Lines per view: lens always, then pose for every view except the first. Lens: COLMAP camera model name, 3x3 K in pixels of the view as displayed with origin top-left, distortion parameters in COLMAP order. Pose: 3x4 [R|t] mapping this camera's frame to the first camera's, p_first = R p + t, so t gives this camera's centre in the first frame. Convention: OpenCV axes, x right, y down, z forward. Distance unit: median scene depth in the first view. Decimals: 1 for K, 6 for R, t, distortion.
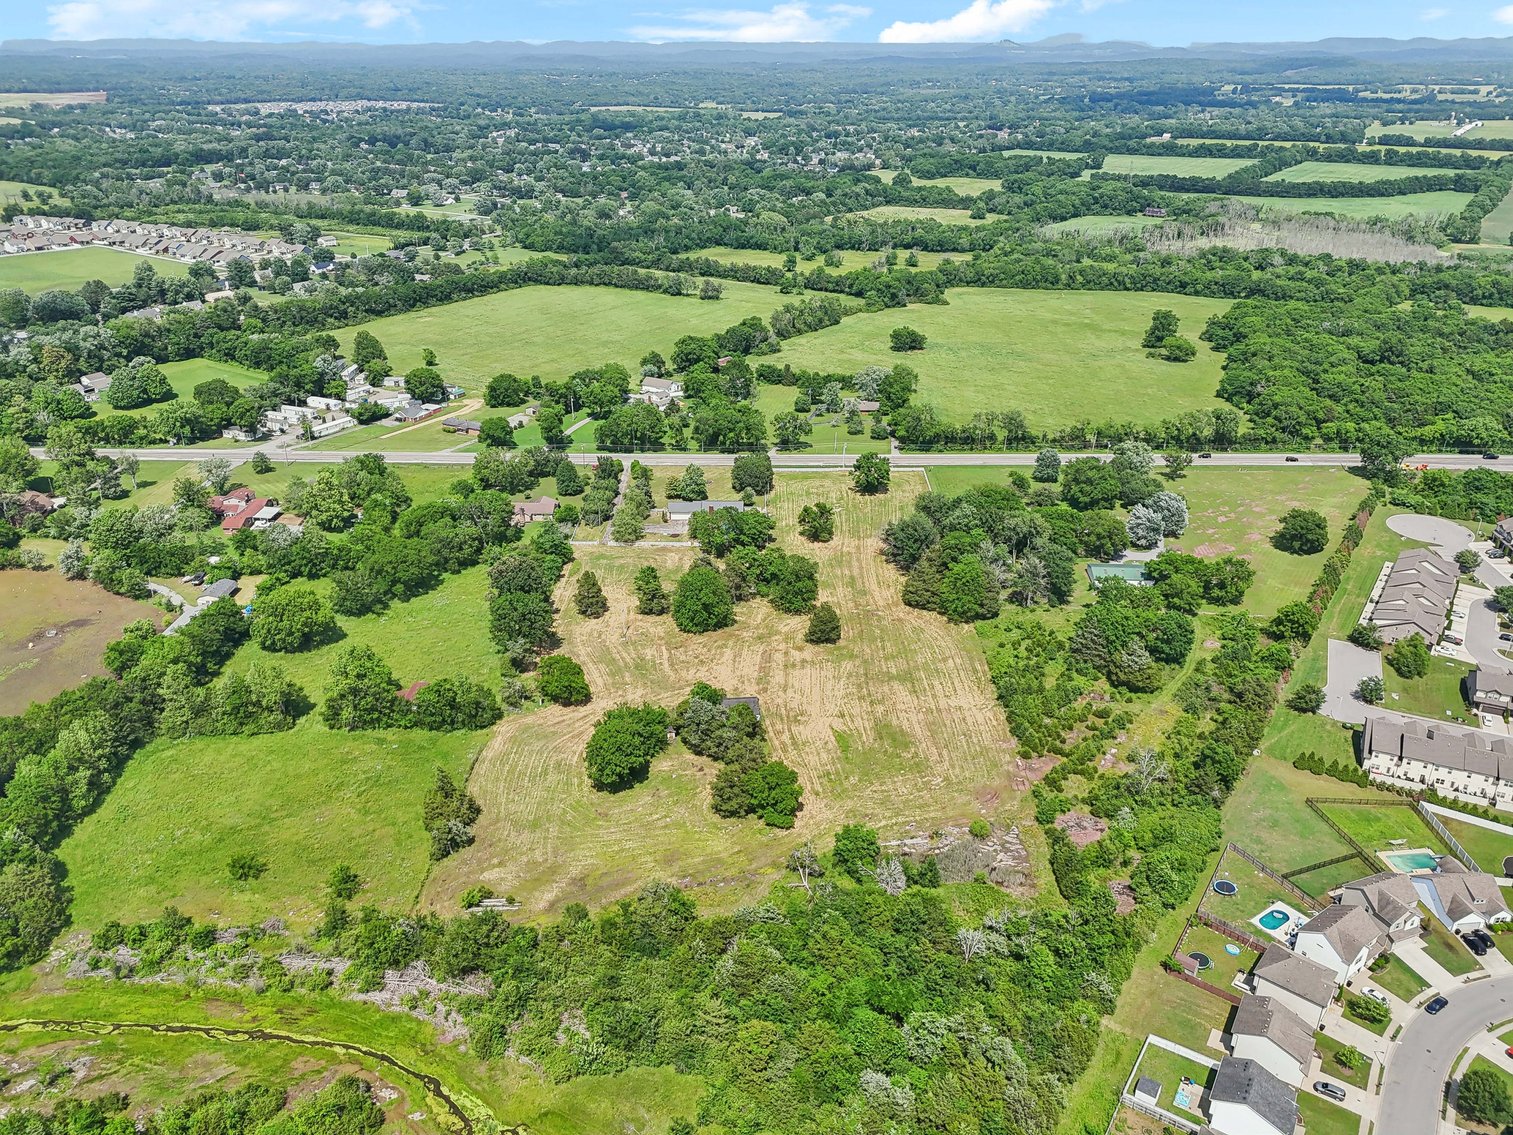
lens RADIAL K [[1114.3, 0, 750.2], [0, 1114.3, 566.4], [0, 0, 1]] dist [0.068838, -0.064911]
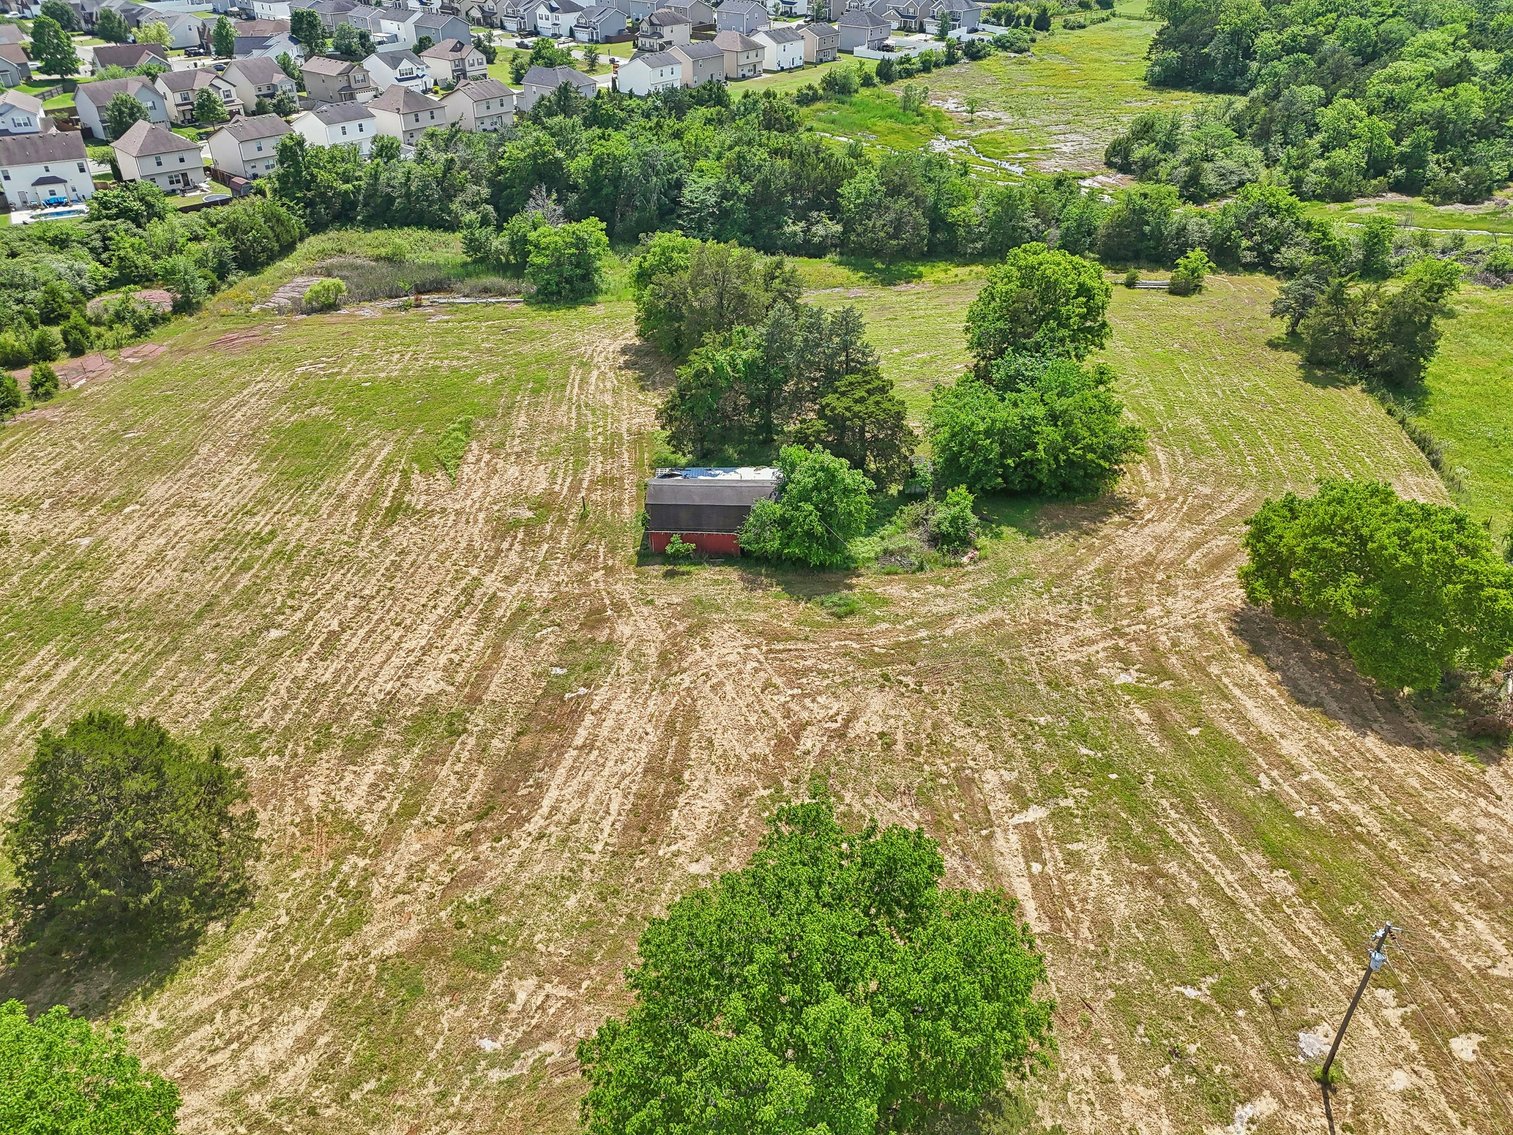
lens RADIAL K [[1114.3, 0, 752.4], [0, 1114.3, 565.2], [0, 0, 1]] dist [0.068838, -0.064911]
pose [[-0.994689, -0.055048, 0.086967, -0.026963], [0.043599, 0.540056, 0.840499, -0.068383], [-0.093235, 0.839827, -0.534788, 0.634648]]
